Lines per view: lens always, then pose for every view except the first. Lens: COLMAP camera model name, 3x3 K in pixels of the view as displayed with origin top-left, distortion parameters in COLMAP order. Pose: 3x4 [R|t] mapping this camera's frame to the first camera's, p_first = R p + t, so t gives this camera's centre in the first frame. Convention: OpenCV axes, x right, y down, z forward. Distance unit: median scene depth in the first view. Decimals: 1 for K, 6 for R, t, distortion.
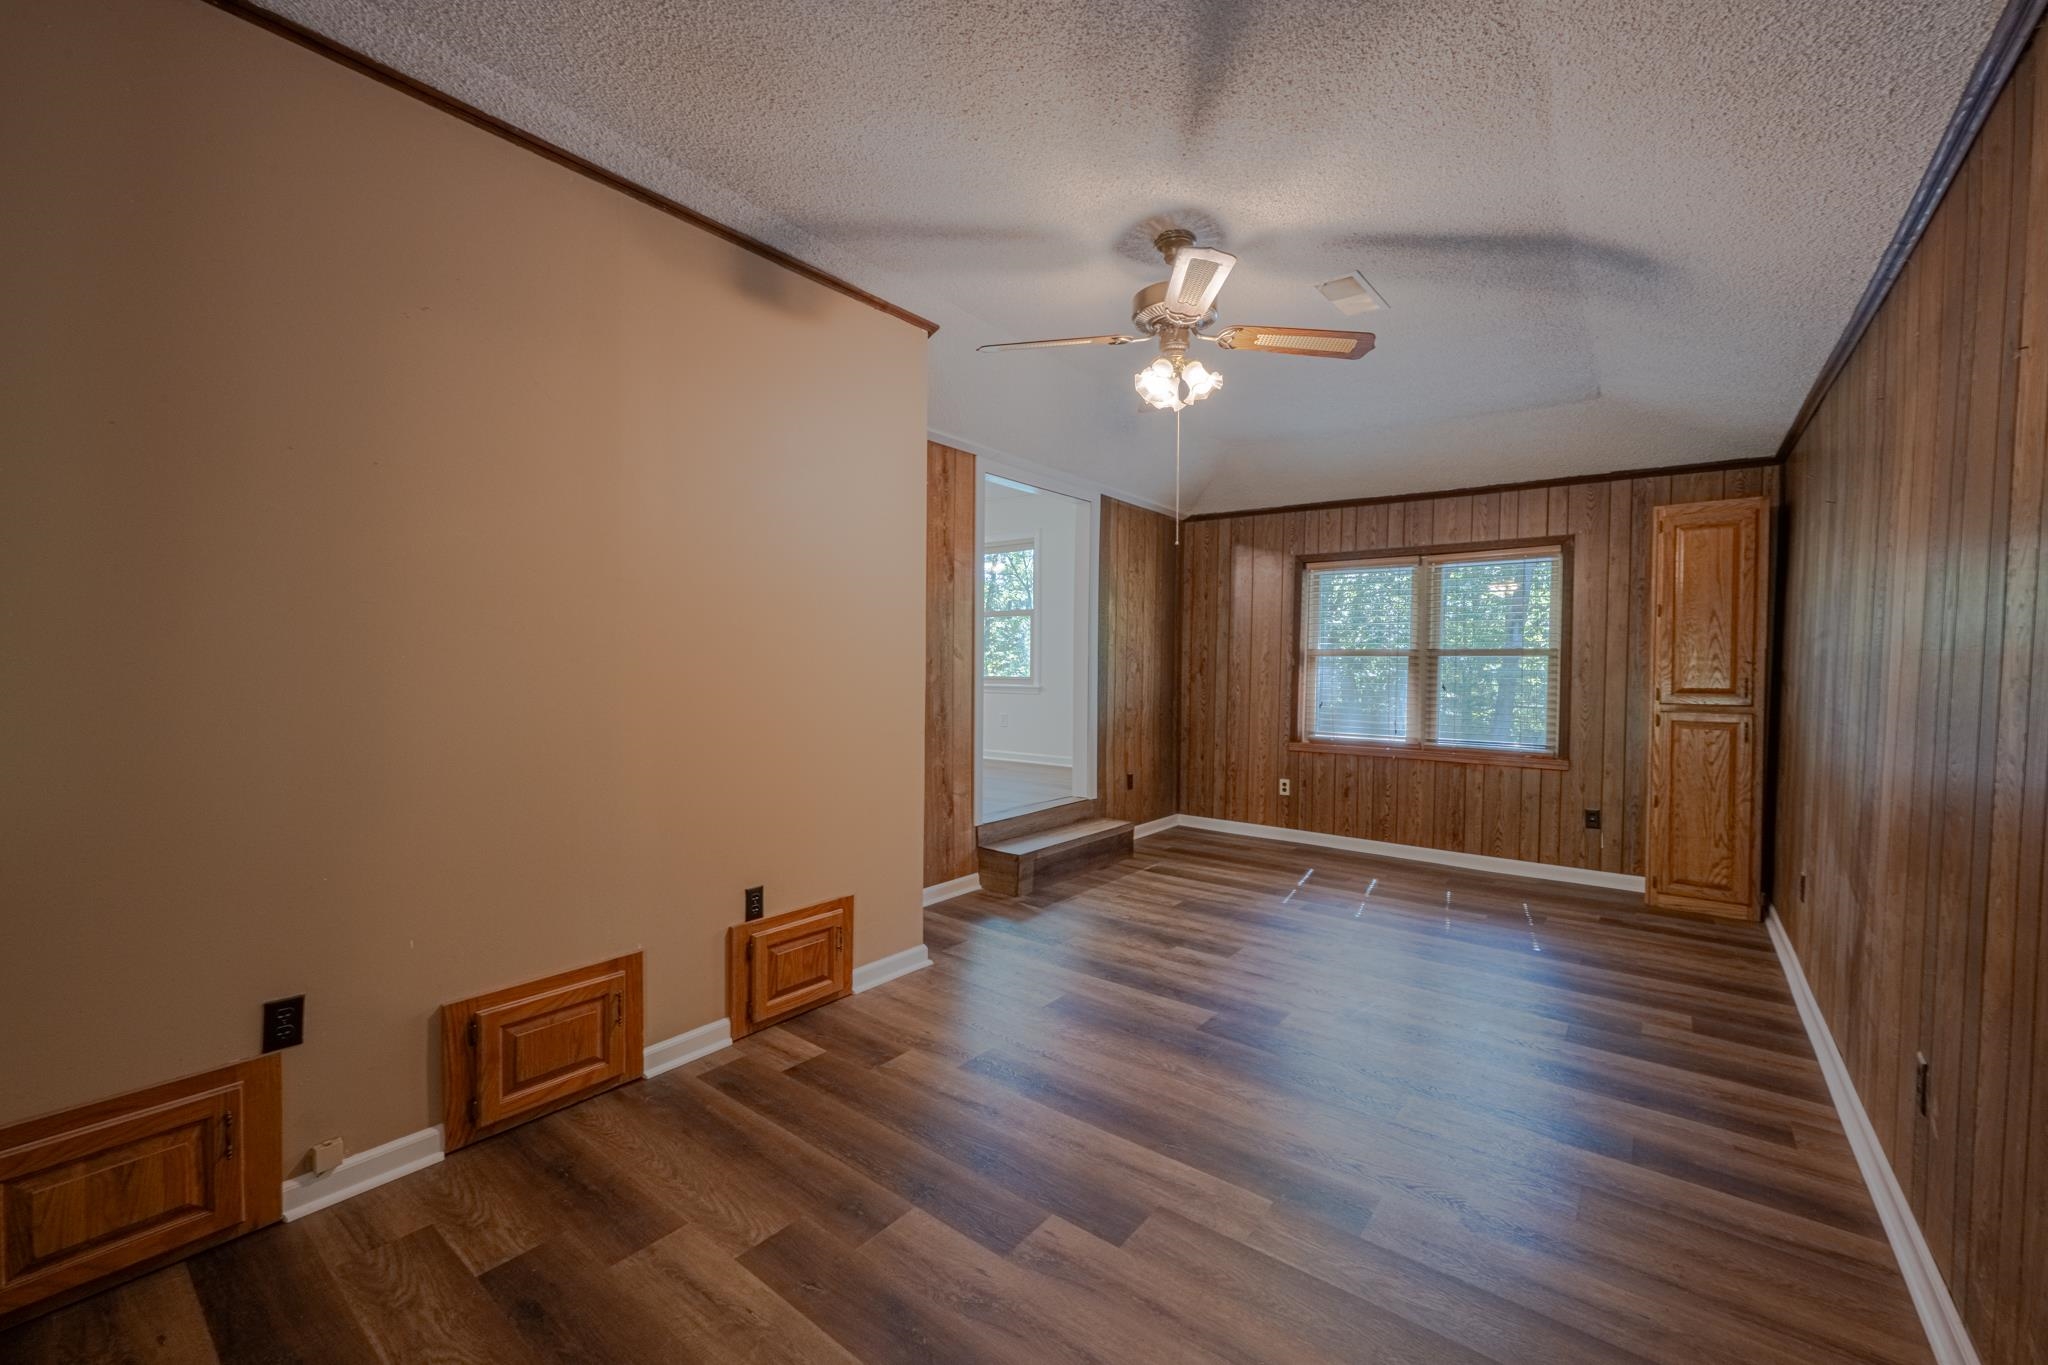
lens RADIAL K [[817.1, 0, 1016.7], [0, 817.1, 684.4], [0, 0, 1]] dist [-0.000920, 0.000242]
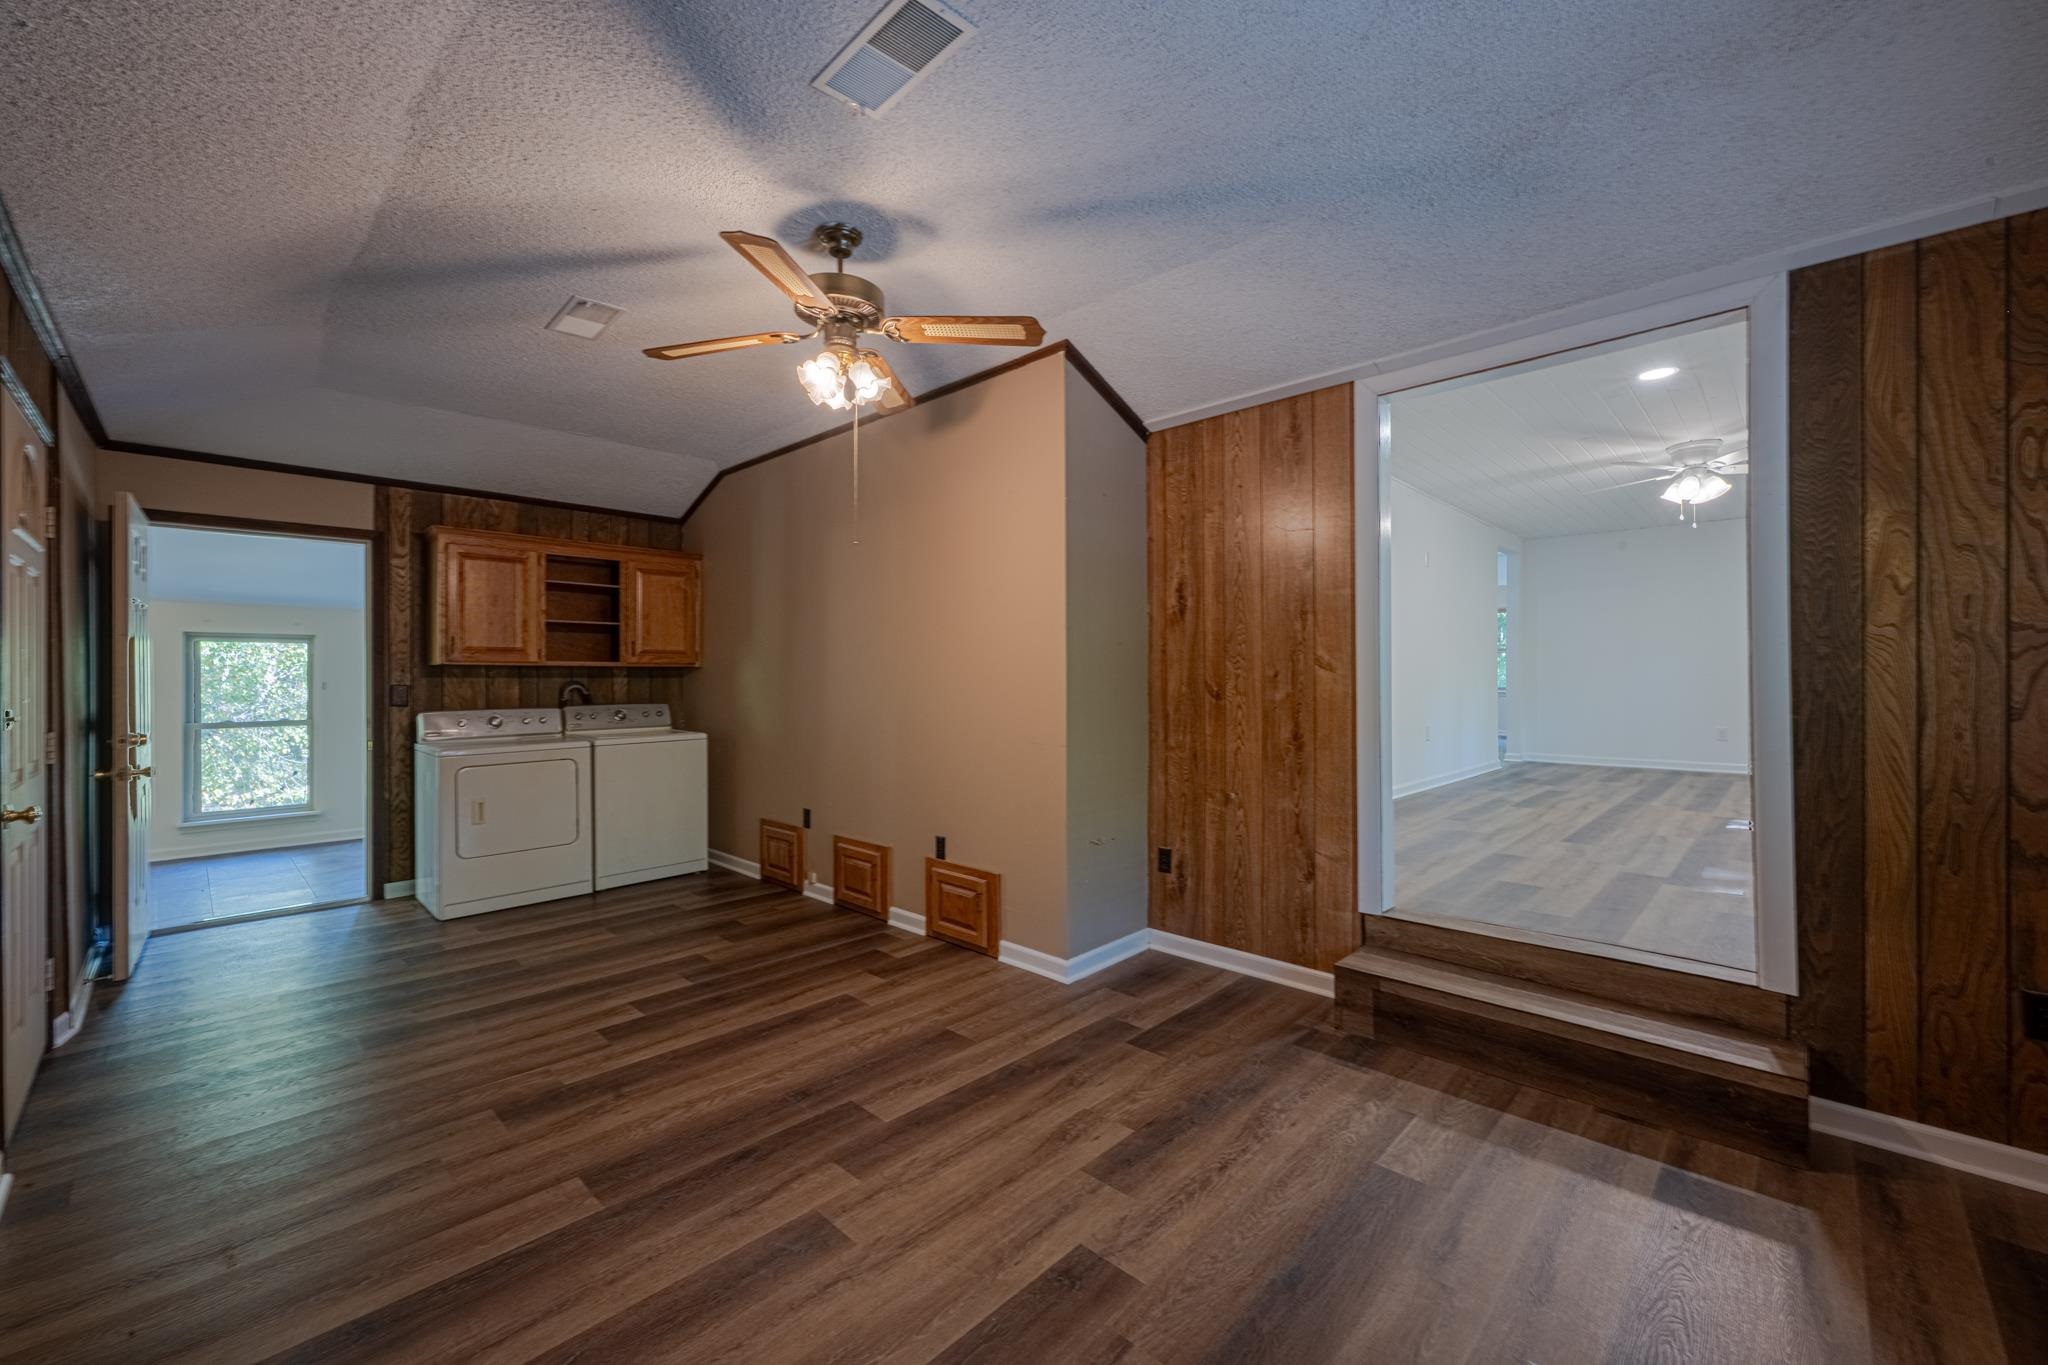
lens RADIAL K [[819.7, 0, 1037.9], [0, 819.7, 671.8], [0, 0, 1]] dist [-0.000487, 0.000011]
pose [[-0.086237, -0.015193, -0.996159, 1.096662], [-0.022557, 0.999657, -0.013293, -0.022870], [0.996019, 0.021324, -0.086550, 1.292673]]
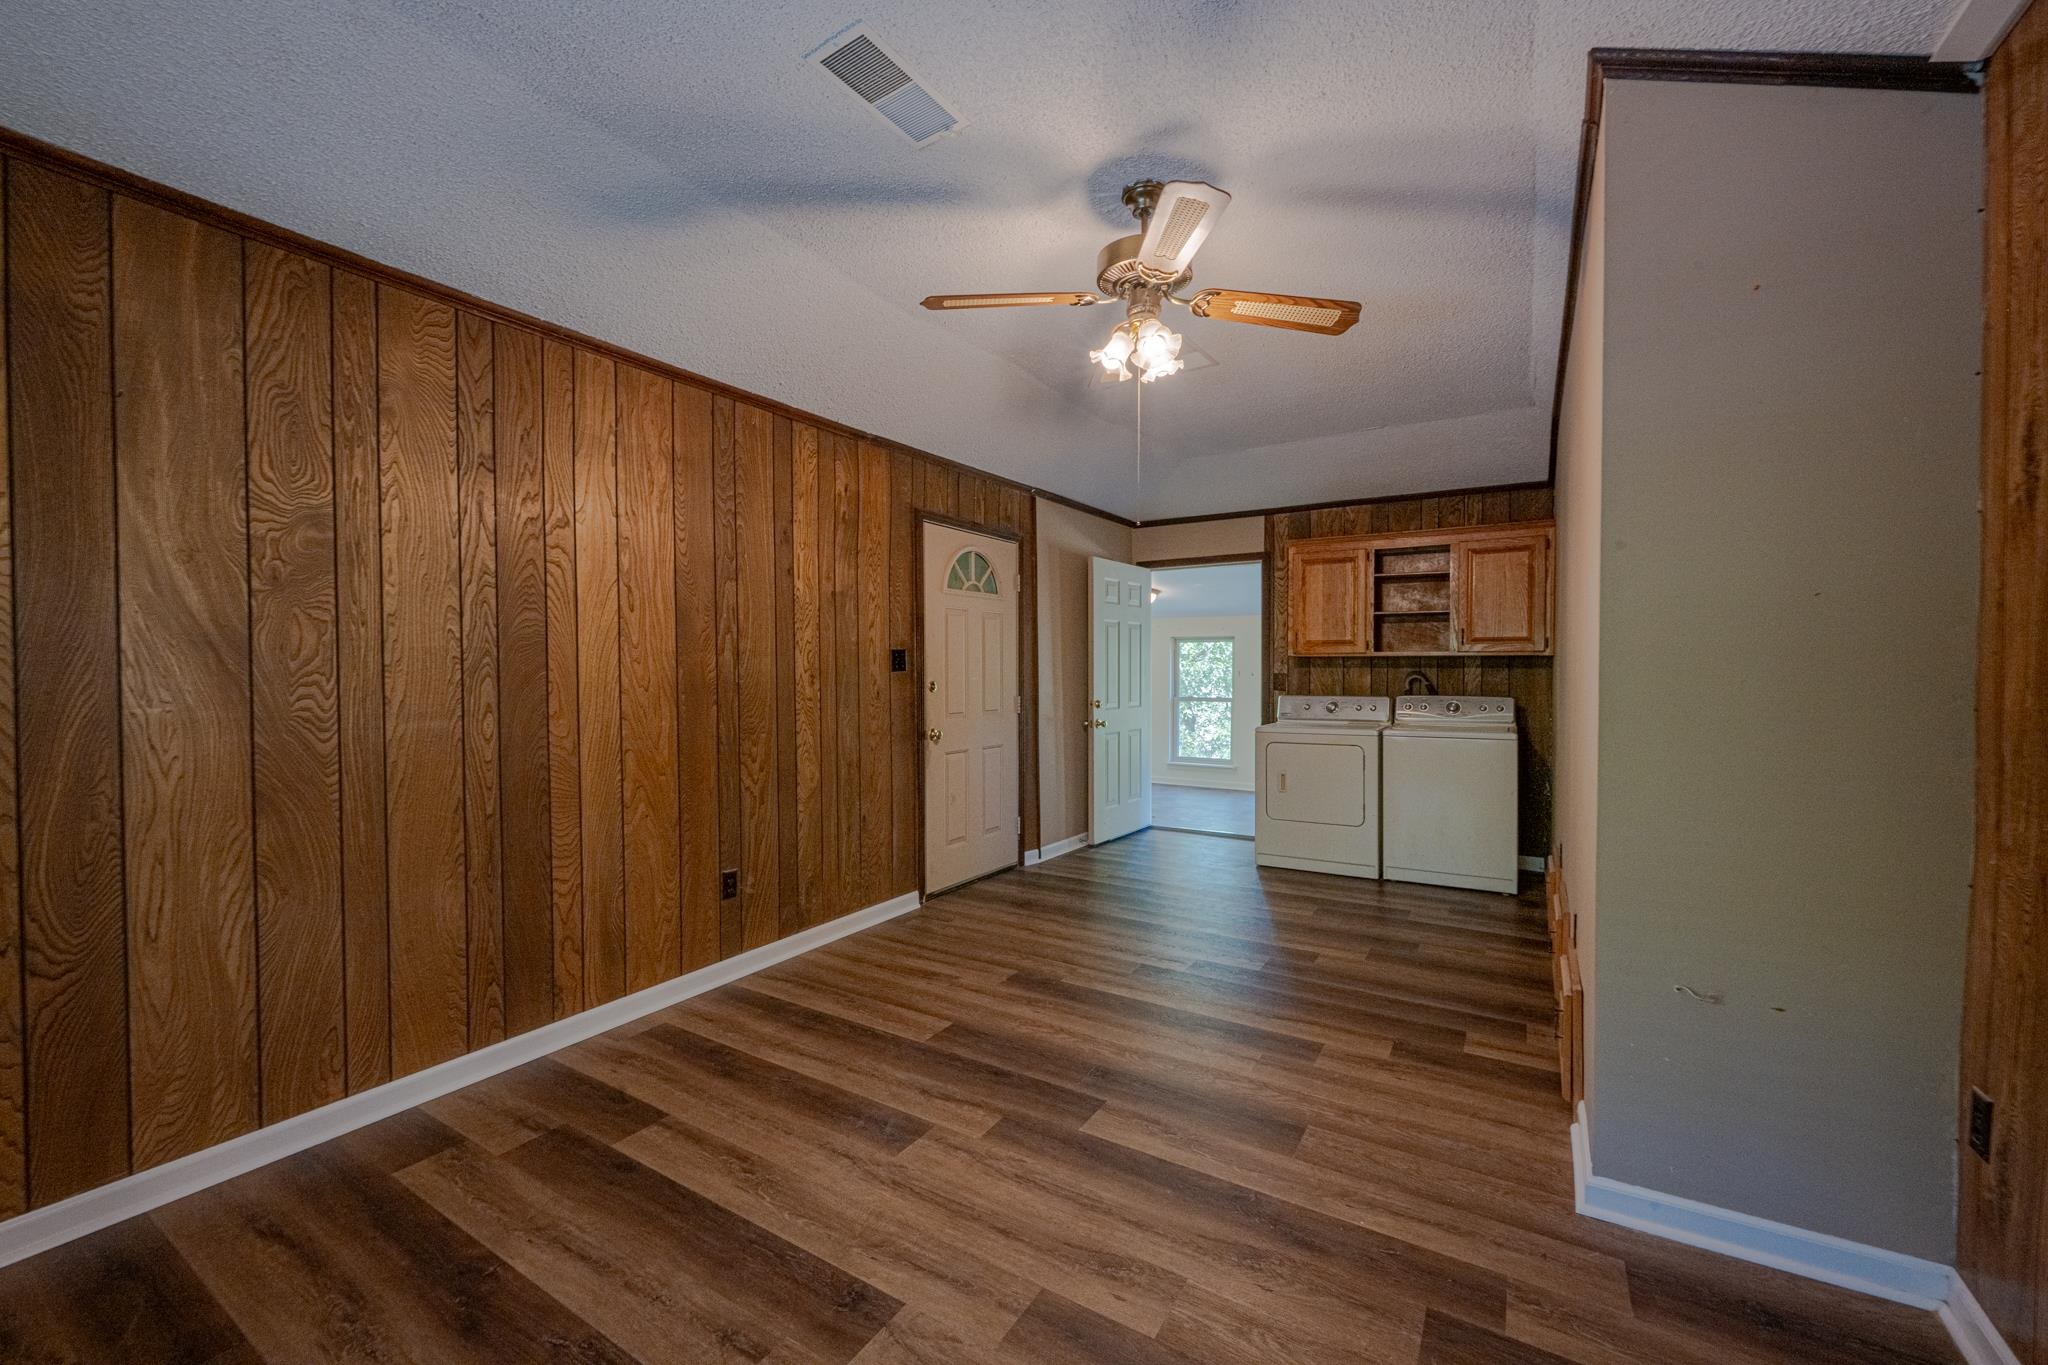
lens RADIAL K [[817.1, 0, 1016.7], [0, 817.1, 684.4], [0, 0, 1]] dist [-0.000920, 0.000242]
pose [[-0.993859, -0.007754, -0.110382, 0.417509], [-0.012547, 0.999005, 0.042794, -0.041638], [0.109940, 0.043916, -0.992967, 1.850525]]
